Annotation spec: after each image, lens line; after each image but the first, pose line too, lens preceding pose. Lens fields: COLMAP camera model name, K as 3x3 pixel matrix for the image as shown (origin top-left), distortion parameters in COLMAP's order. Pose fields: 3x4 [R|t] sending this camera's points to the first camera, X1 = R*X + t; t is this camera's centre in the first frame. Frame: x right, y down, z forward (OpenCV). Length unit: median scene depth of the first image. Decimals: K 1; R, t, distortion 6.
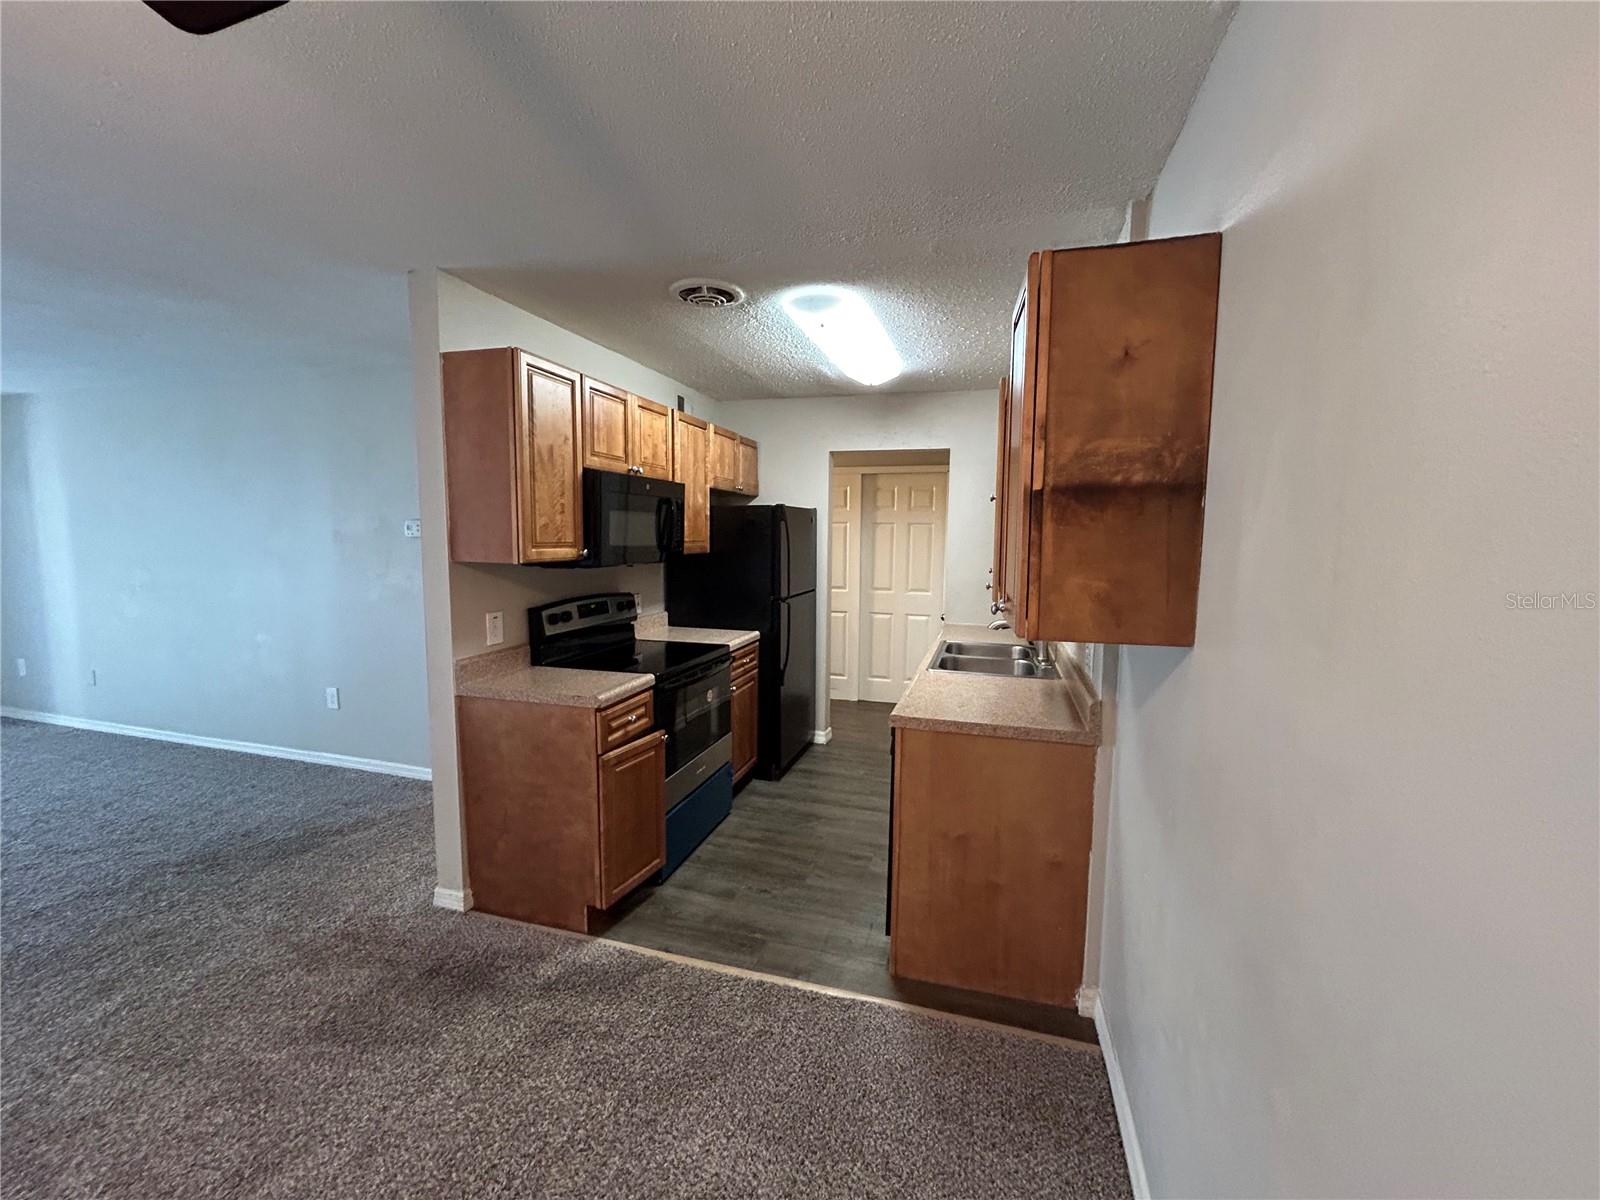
lens RADIAL K [[645.6, 0, 802.4], [0, 645.6, 597.1], [0, 0, 1]] dist [-0.010876, -0.000035]
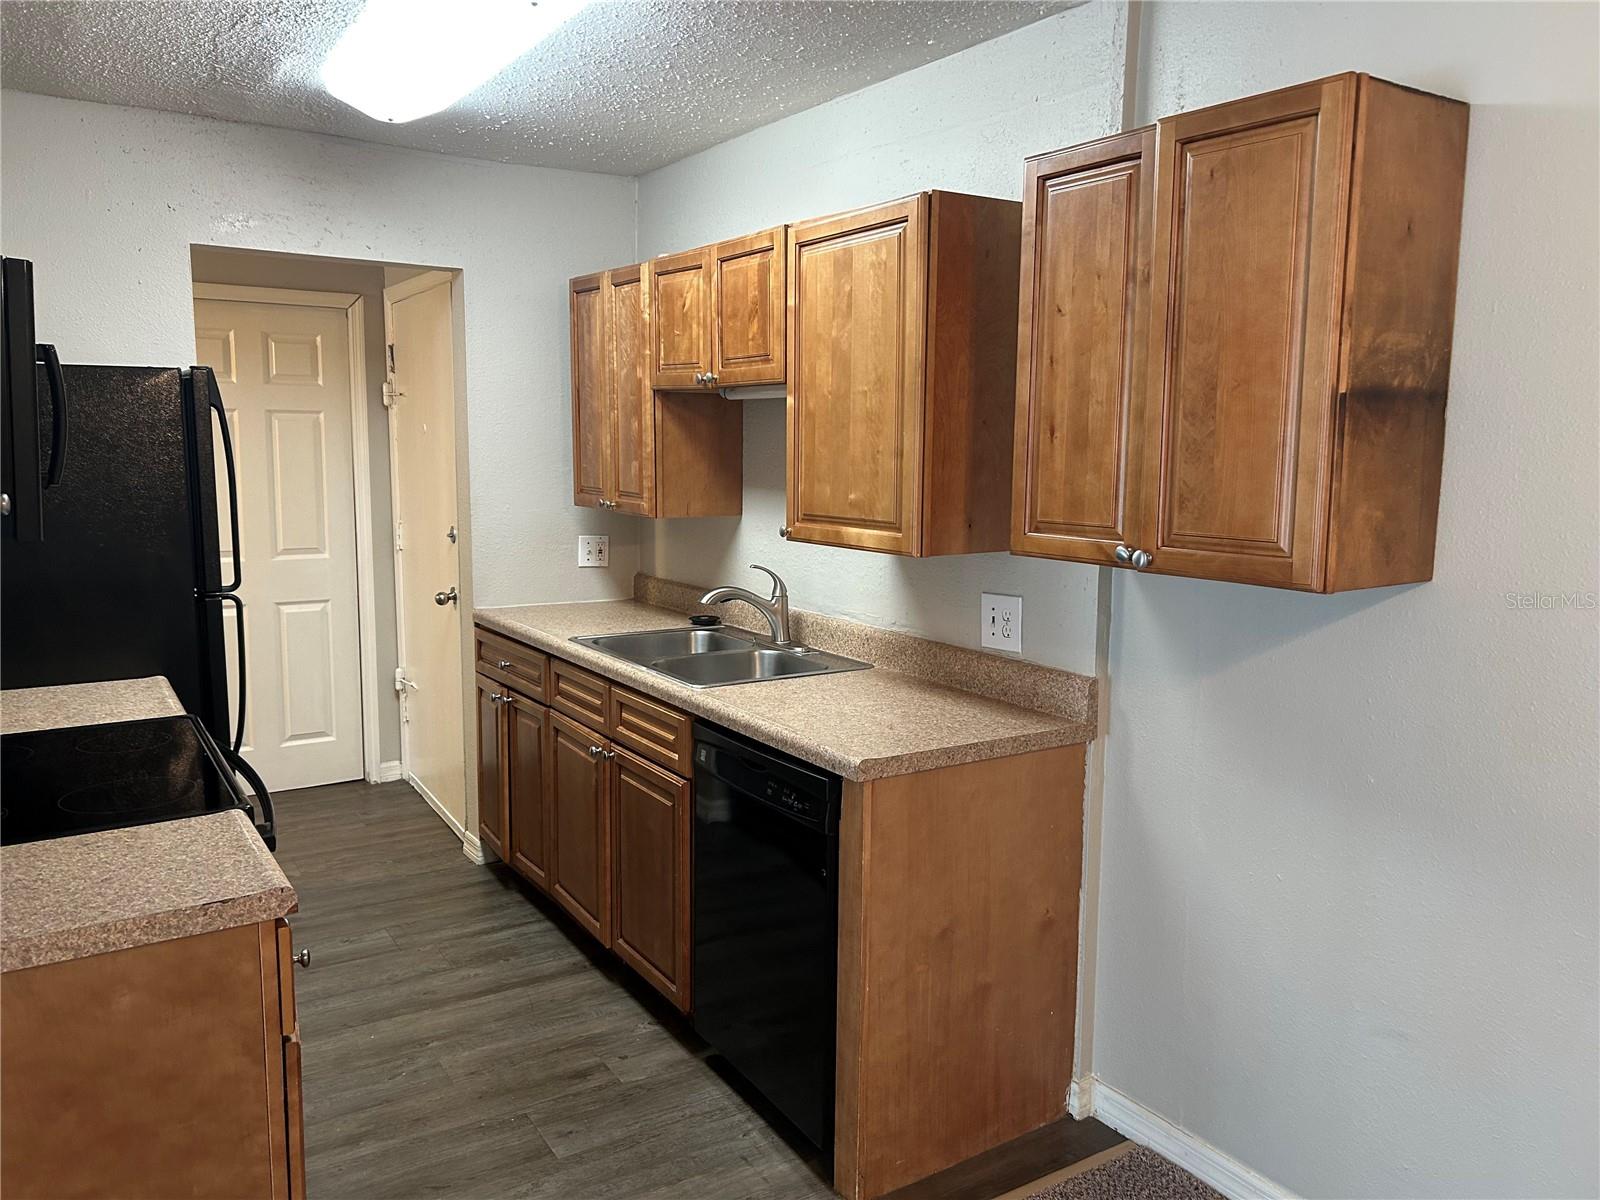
lens RADIAL K [[1201.7, 0, 805.0], [0, 1201.7, 596.9], [0, 0, 1]] dist [0.012054, -0.000094]
pose [[0.648571, -0.103429, 0.754094, -0.907698], [0.070618, 0.994628, 0.075683, -0.064394], [-0.757871, 0.004167, 0.652391, 0.447440]]
